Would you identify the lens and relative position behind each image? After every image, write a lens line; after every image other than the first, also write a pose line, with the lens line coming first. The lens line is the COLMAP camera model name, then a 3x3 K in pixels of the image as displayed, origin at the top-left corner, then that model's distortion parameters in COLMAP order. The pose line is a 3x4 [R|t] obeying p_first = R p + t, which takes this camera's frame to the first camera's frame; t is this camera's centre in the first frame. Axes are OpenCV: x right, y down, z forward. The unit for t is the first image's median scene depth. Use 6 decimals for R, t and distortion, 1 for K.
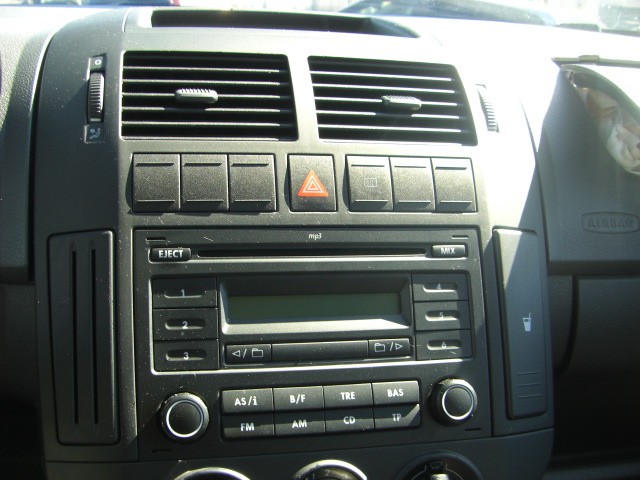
lens RADIAL K [[714.9, 0, 305.5], [0, 714.9, 257.7], [0, 0, 1]] dist [-0.123326, 0.000000]
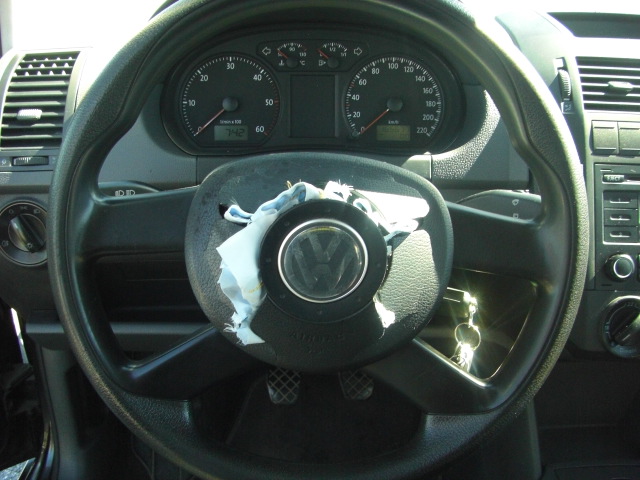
lens RADIAL K [[714.9, 0, 316.8], [0, 714.9, 244.6], [0, 0, 1]] dist [-0.123326, 0.000000]
pose [[0.985094, 0.049536, -0.164730, -0.613805], [-0.031168, 0.993188, 0.112280, -0.013483], [0.169170, -0.105472, 0.979927, -0.858283]]
